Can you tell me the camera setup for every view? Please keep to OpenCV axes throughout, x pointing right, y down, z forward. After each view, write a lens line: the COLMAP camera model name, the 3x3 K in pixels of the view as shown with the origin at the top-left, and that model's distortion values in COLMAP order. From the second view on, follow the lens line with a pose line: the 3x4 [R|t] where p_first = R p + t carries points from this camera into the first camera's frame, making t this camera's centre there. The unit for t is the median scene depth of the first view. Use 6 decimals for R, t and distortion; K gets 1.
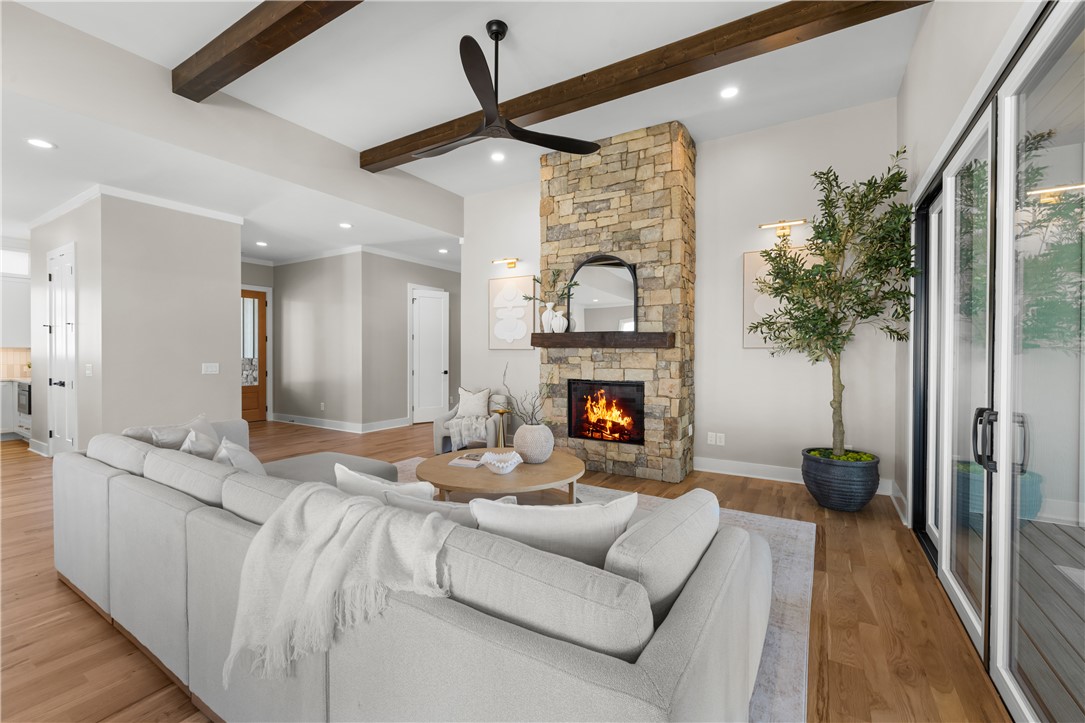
lens RADIAL K [[456.1, 0, 545.9], [0, 456.1, 355.3], [0, 0, 1]] dist [-0.000611, -0.000102]
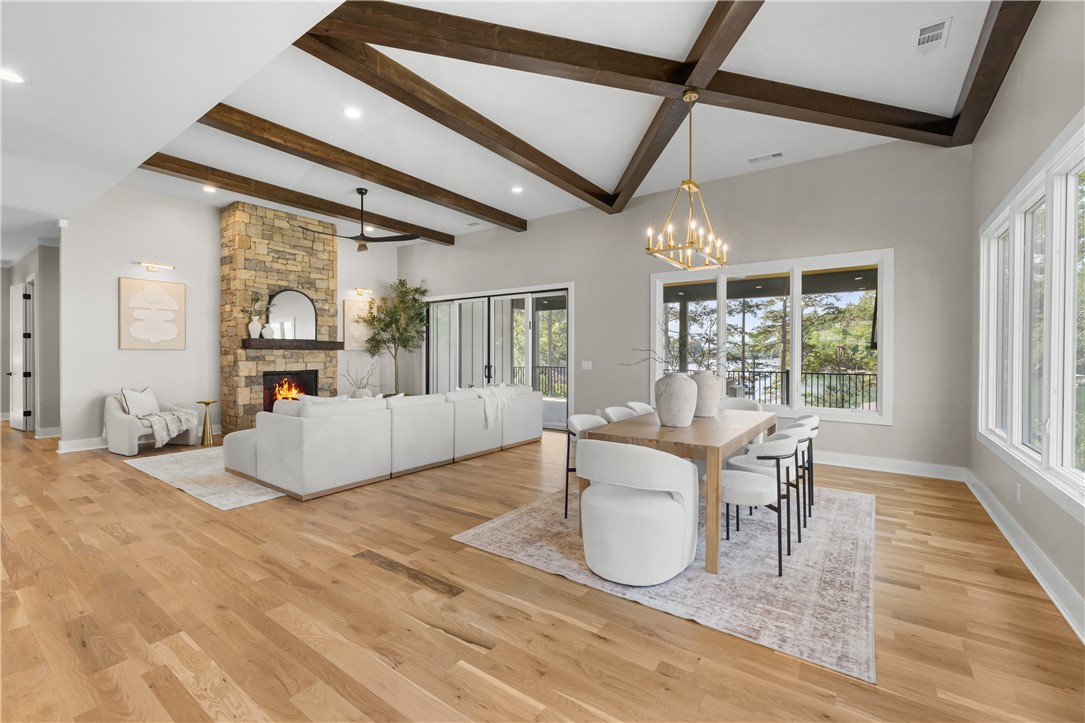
lens RADIAL K [[455.5, 0, 538.5], [0, 455.5, 363.0], [0, 0, 1]] dist [-0.000120, -0.000018]
pose [[0.084172, -0.028066, 0.996056, -1.408694], [-0.000169, 0.999603, 0.028180, -0.015092], [-0.996451, -0.002541, 0.084134, 0.041399]]
